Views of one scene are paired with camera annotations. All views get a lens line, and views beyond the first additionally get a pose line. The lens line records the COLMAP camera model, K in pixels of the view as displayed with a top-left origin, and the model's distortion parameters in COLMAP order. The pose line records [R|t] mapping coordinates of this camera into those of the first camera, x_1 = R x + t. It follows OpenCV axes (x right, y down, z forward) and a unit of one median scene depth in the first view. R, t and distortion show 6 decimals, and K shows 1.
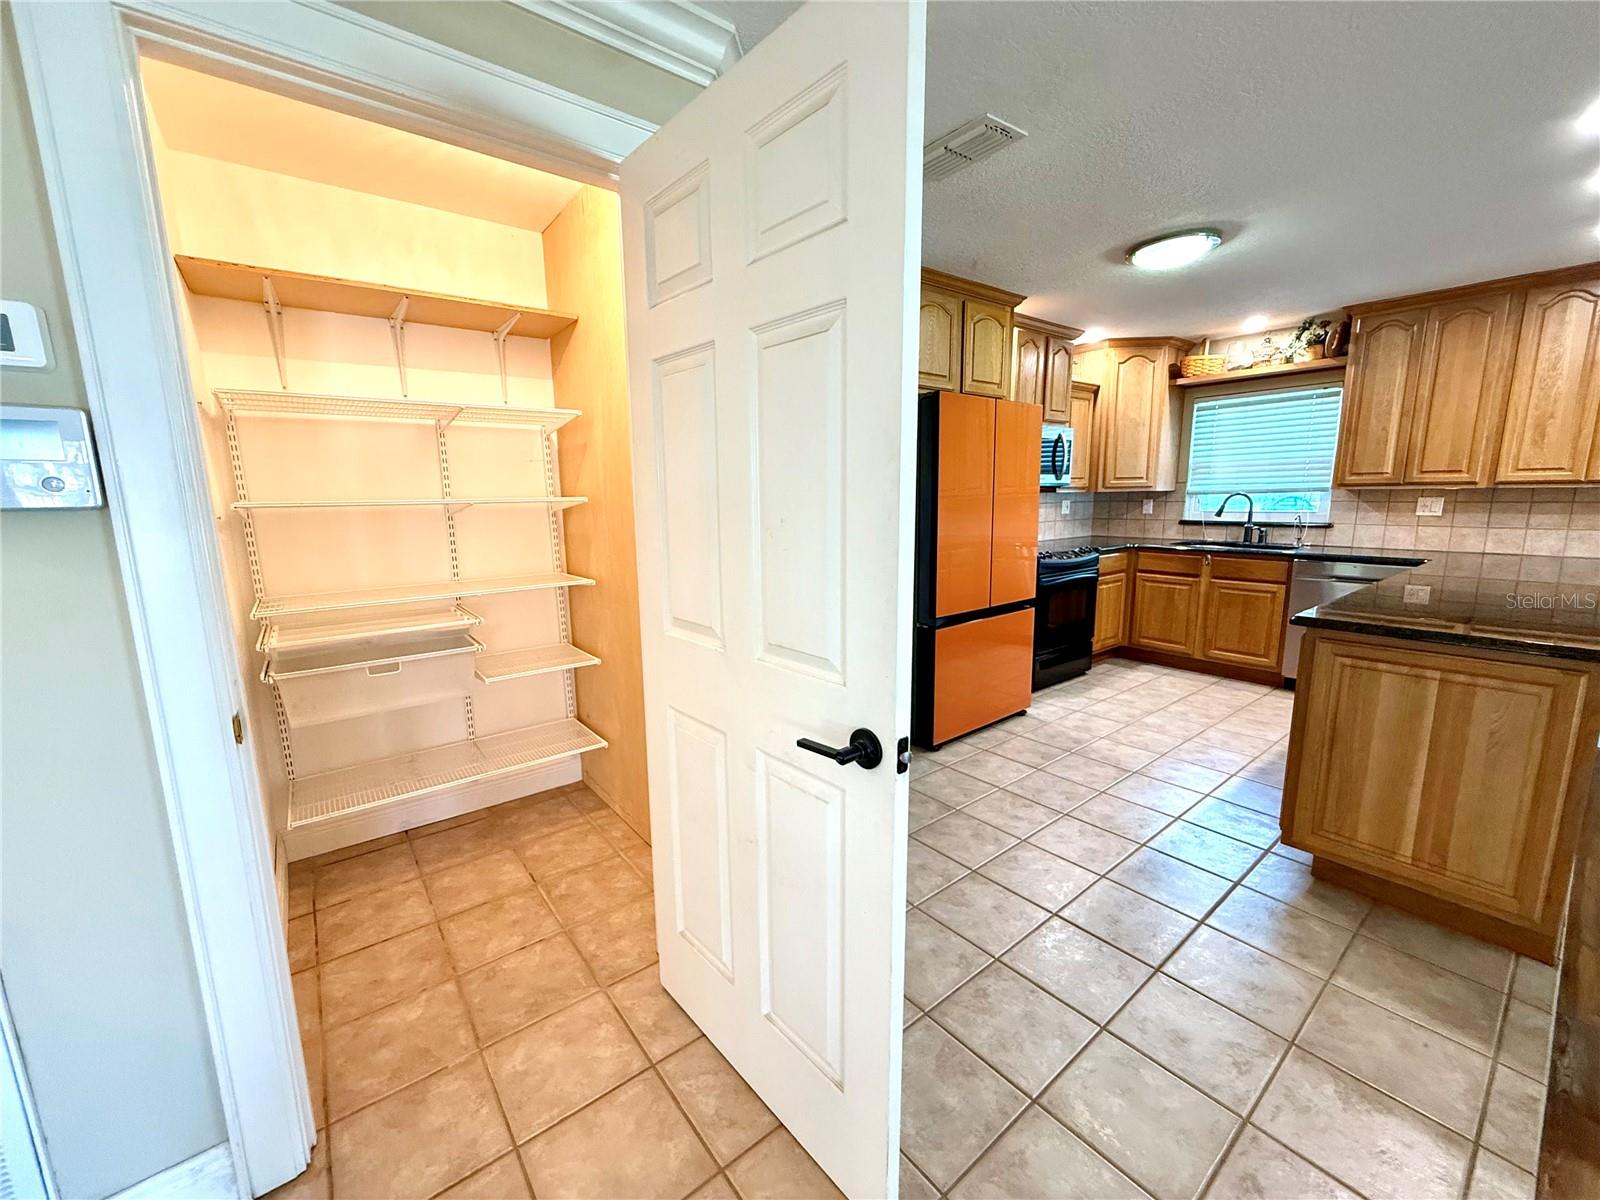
lens RADIAL K [[637.2, 0, 796.8], [0, 637.2, 600.3], [0, 0, 1]] dist [-0.000617, 0.000510]
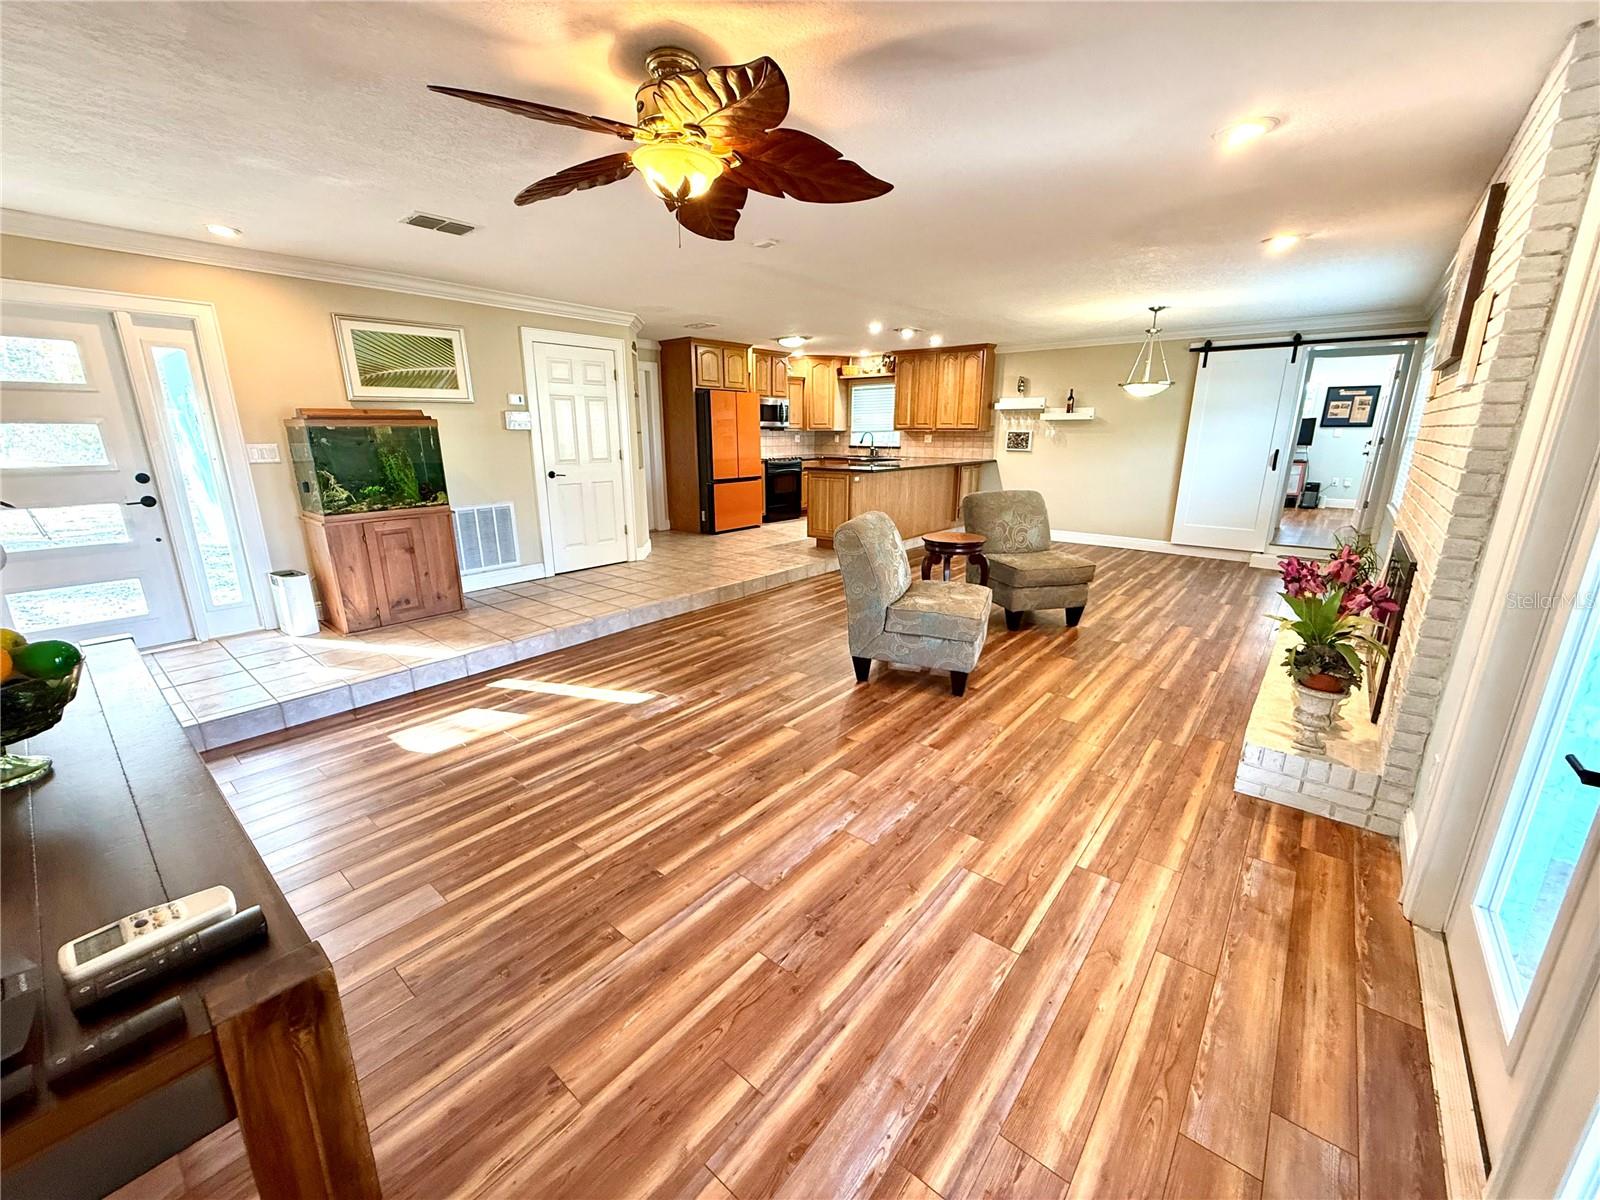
lens RADIAL K [[637.2, 0, 795.7], [0, 637.2, 601.3], [0, 0, 1]] dist [-0.000617, 0.000510]
pose [[0.977952, -0.040887, 0.204789, -0.002841], [0.021432, 0.995119, 0.096330, 0.232715], [-0.207728, -0.089817, 0.974055, -1.360807]]
